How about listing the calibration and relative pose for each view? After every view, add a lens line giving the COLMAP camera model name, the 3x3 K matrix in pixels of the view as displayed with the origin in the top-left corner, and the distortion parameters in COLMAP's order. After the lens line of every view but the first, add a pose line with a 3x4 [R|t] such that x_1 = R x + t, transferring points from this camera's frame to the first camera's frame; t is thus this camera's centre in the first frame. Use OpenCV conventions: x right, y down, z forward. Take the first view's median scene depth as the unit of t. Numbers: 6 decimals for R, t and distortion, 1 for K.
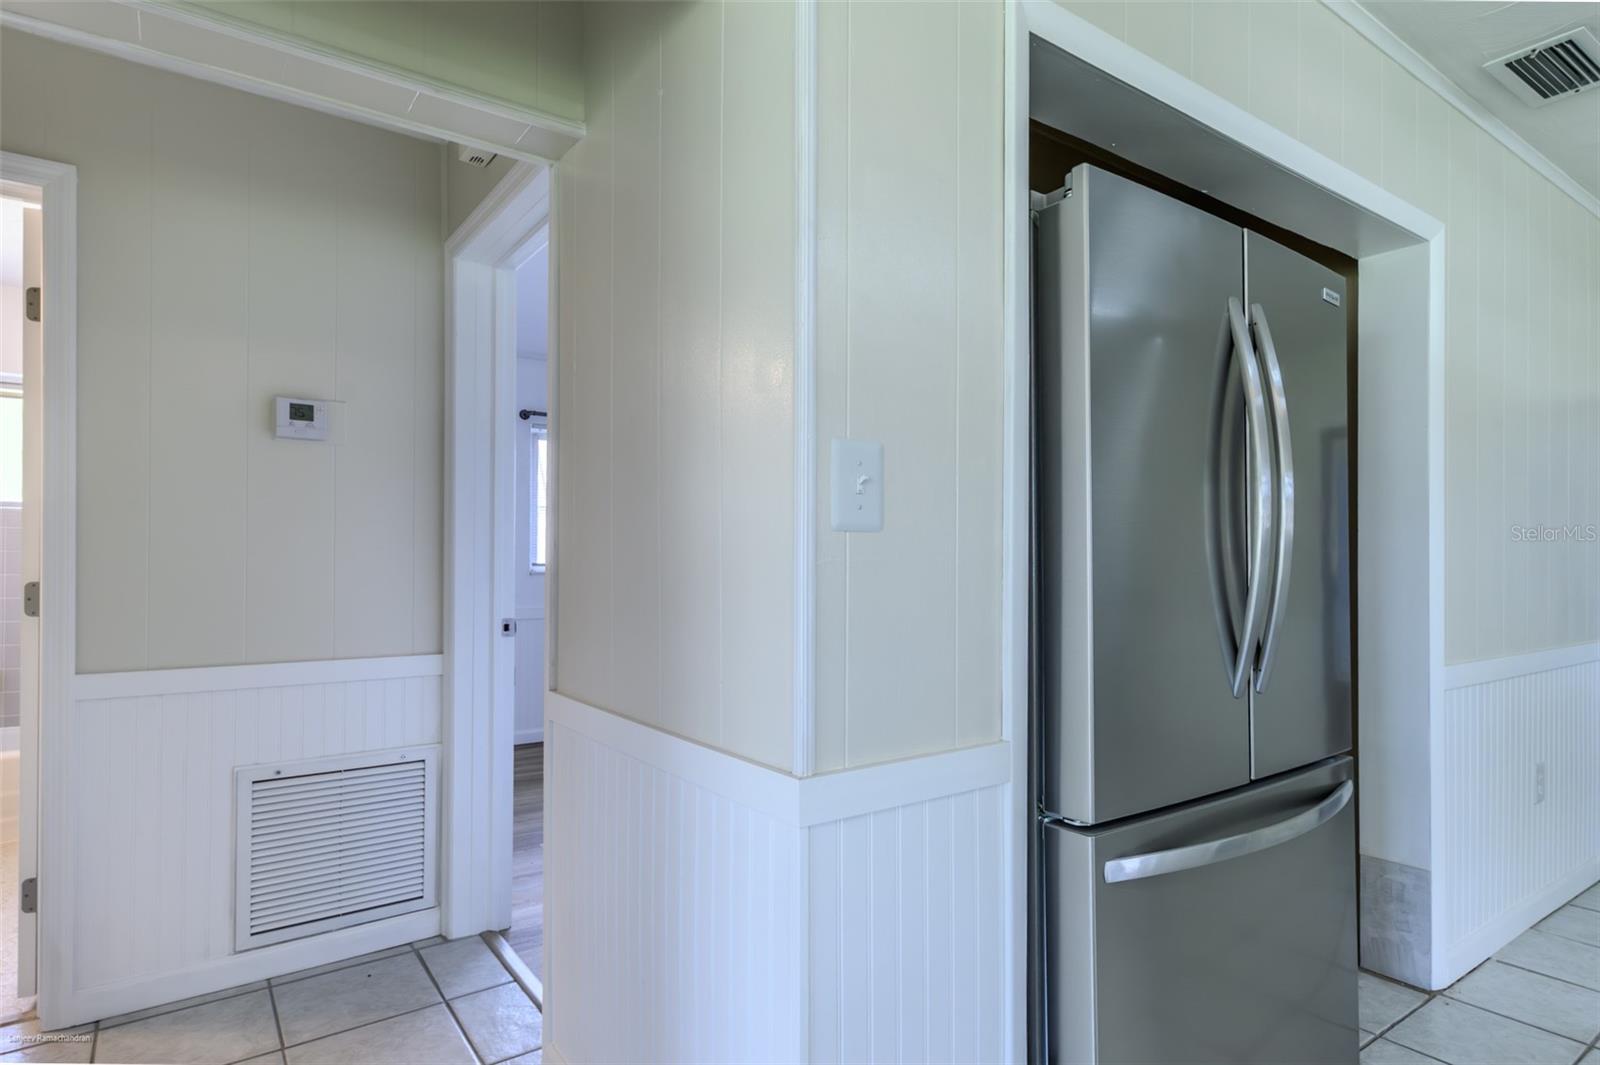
lens RADIAL K [[847.4, 0, 808.7], [0, 847.4, 553.5], [0, 0, 1]] dist [0.002594, 0.001775]
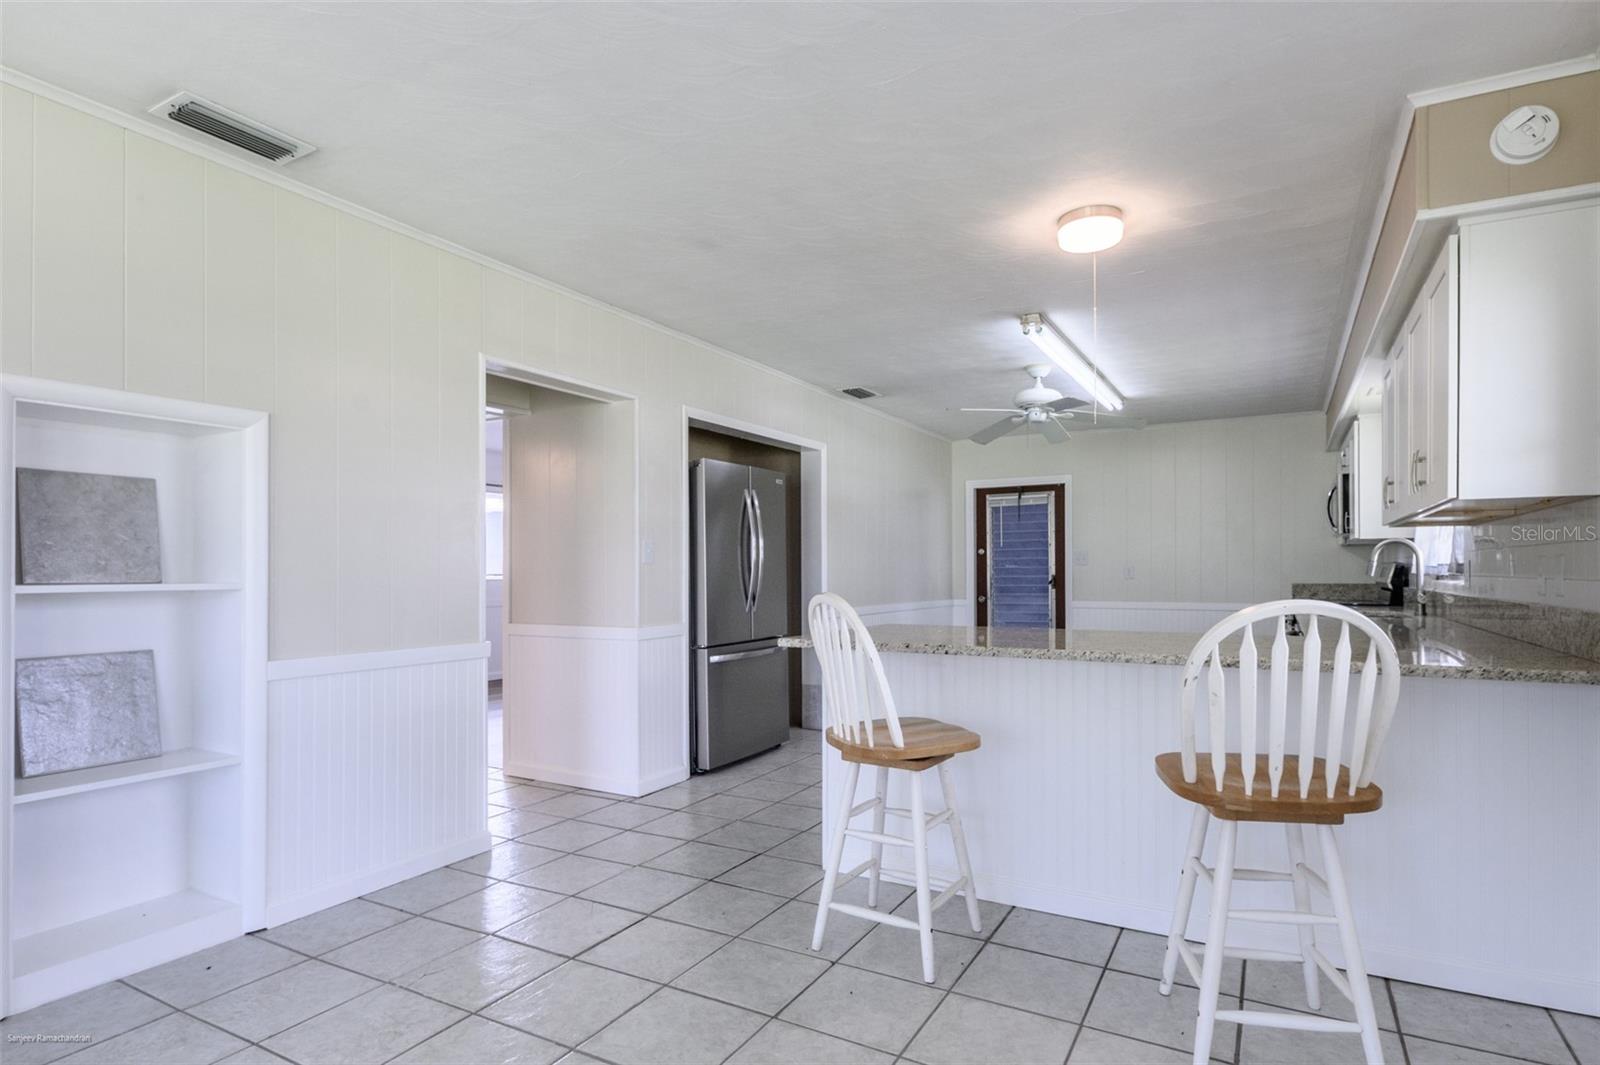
lens RADIAL K [[847.4, 0, 808.7], [0, 847.4, 553.5], [0, 0, 1]] dist [0.002594, 0.001775]
pose [[0.890075, 0.001261, 0.455812, -0.844322], [0.002918, 0.999960, -0.008464, -0.029825], [-0.455804, 0.008864, 0.890036, -2.200797]]
